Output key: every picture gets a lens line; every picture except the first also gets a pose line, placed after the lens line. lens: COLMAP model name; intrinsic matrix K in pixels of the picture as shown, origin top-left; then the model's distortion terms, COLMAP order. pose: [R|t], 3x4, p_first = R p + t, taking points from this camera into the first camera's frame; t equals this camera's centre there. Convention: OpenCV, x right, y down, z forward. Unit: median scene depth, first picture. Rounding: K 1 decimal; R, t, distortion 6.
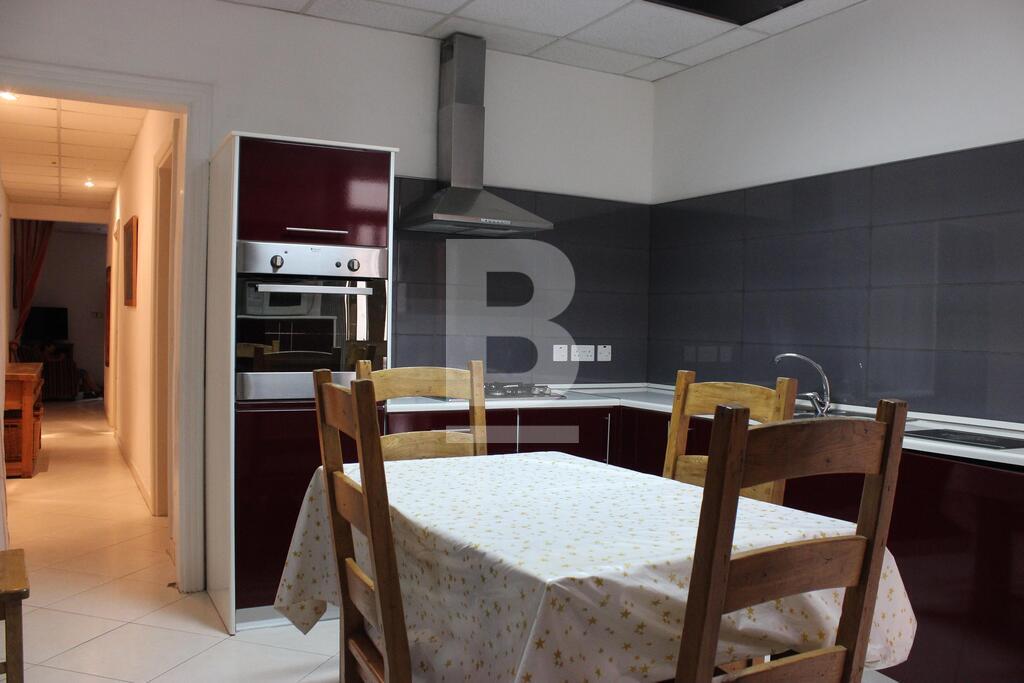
lens RADIAL K [[870.4, 0, 512.0], [0, 870.4, 341.5], [0, 0, 1]] dist [-0.195460, 0.181194]
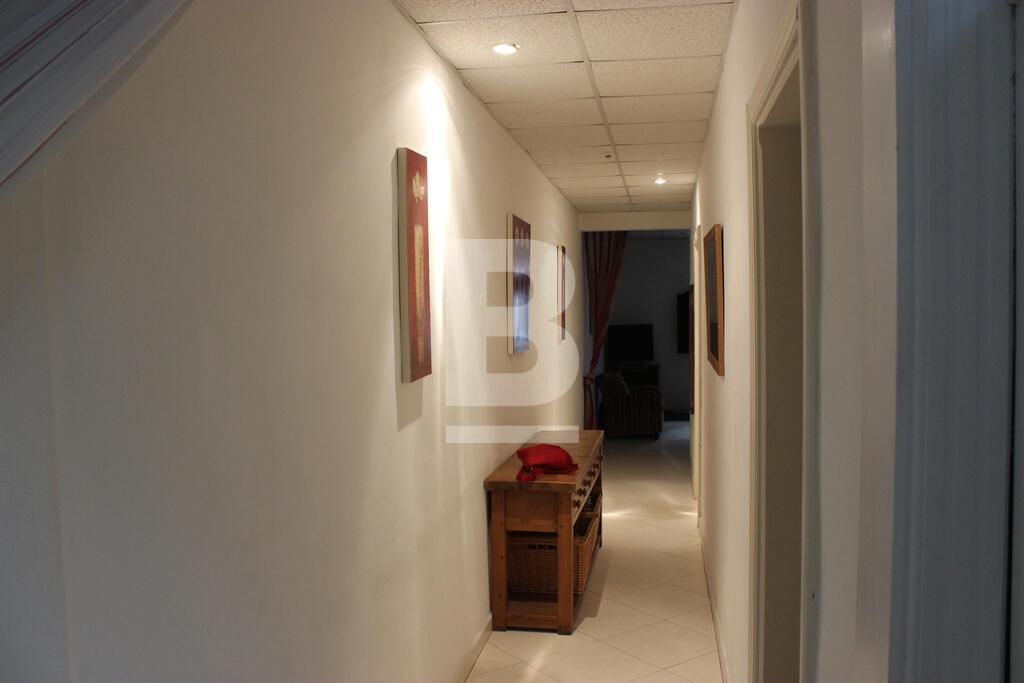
lens RADIAL K [[870.4, 0, 512.0], [0, 870.4, 341.5], [0, 0, 1]] dist [-0.195460, 0.181194]
pose [[0.785352, -0.010952, -0.618952, -0.134793], [0.019769, 0.999777, 0.007392, -0.052966], [0.618733, -0.018042, 0.785394, 0.308129]]
